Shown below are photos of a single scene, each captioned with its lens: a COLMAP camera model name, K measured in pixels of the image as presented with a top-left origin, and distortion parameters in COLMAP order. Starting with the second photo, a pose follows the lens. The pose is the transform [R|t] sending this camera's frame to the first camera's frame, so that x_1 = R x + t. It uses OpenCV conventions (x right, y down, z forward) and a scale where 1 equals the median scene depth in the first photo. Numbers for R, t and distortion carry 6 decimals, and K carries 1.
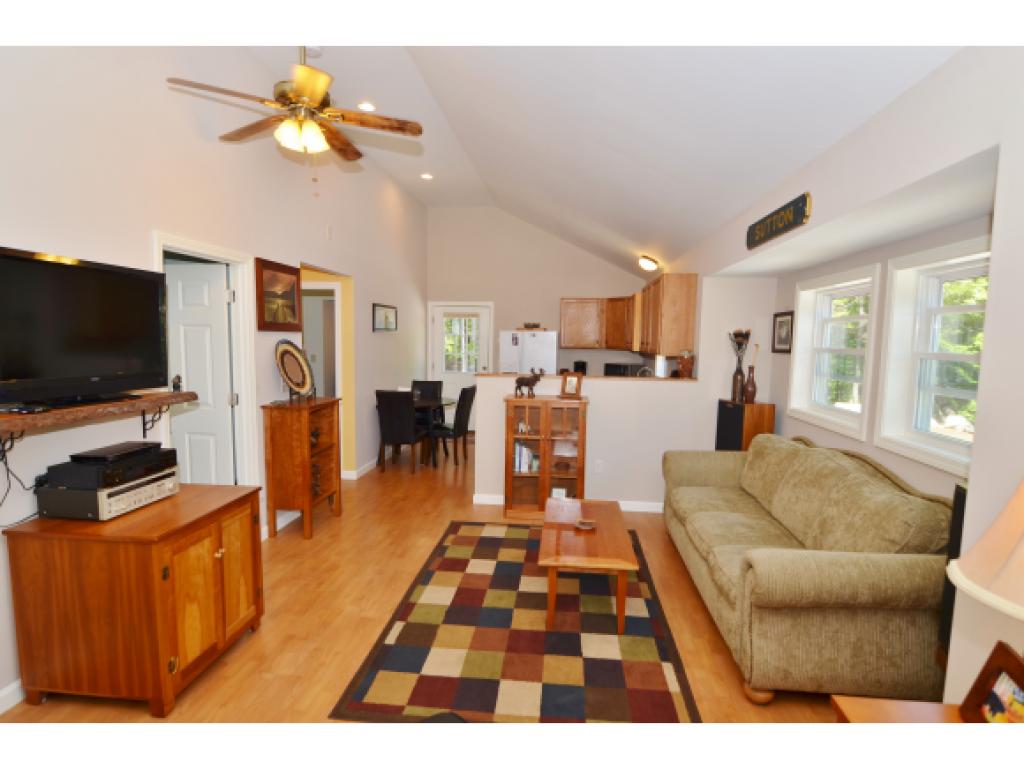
lens RADIAL K [[539.7, 0, 512.0], [0, 539.7, 384.5], [0, 0, 1]] dist [-0.015655, 0.000381]
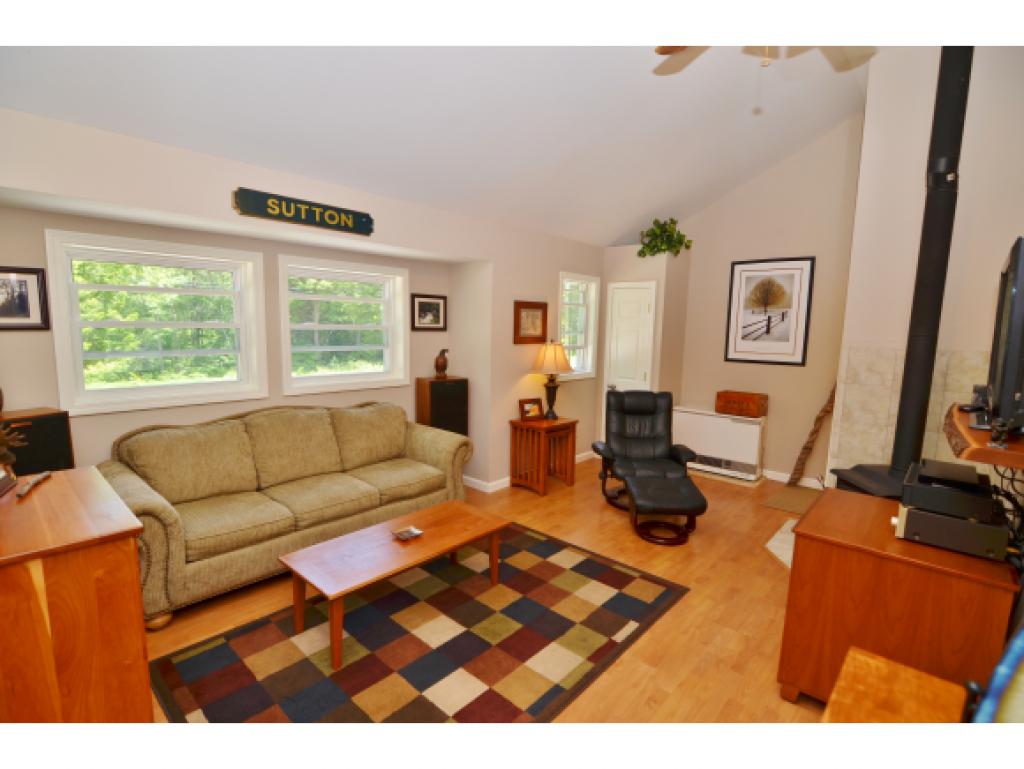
lens RADIAL K [[490.9, 0, 512.0], [0, 490.9, 384.5], [0, 0, 1]] dist [-0.017885, -0.000499]
pose [[-0.798740, -0.110606, 0.591422, -0.493933], [0.012437, 0.979713, 0.200020, -0.150751], [-0.601547, 0.167119, -0.781161, 1.629061]]
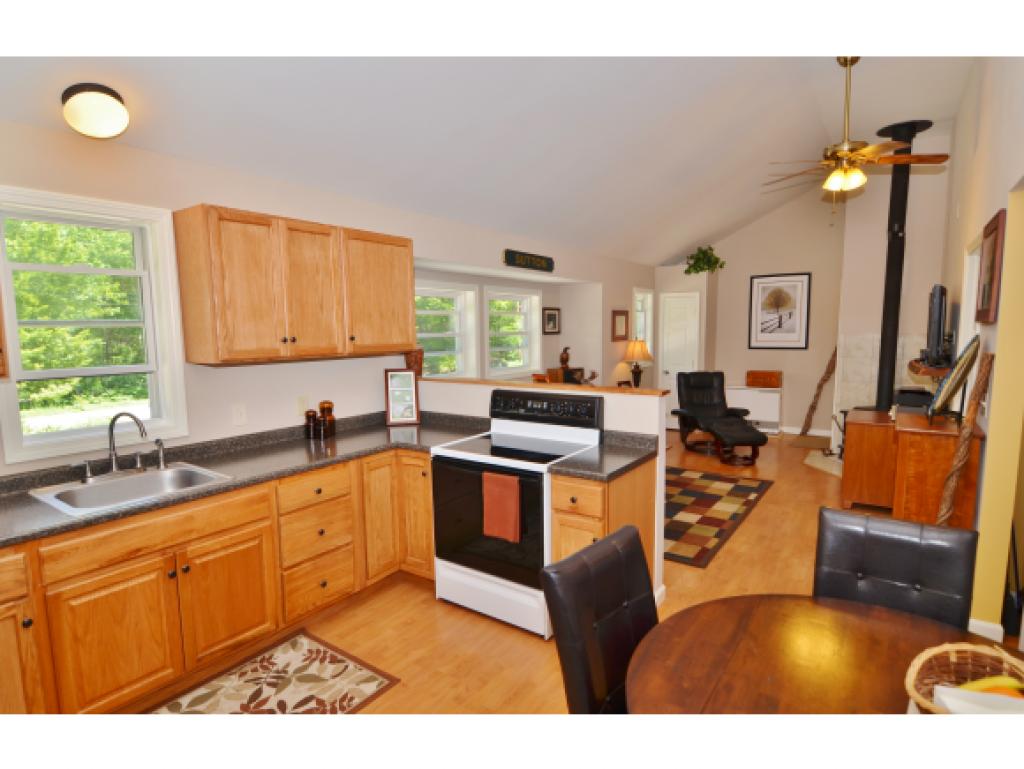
lens RADIAL K [[539.7, 0, 512.0], [0, 539.7, 384.5], [0, 0, 1]] dist [-0.015655, 0.000381]
pose [[-0.868068, -0.061331, 0.492643, -0.353720], [0.037580, 0.981374, 0.188394, -0.240531], [-0.495022, 0.182052, -0.849594, 2.627739]]
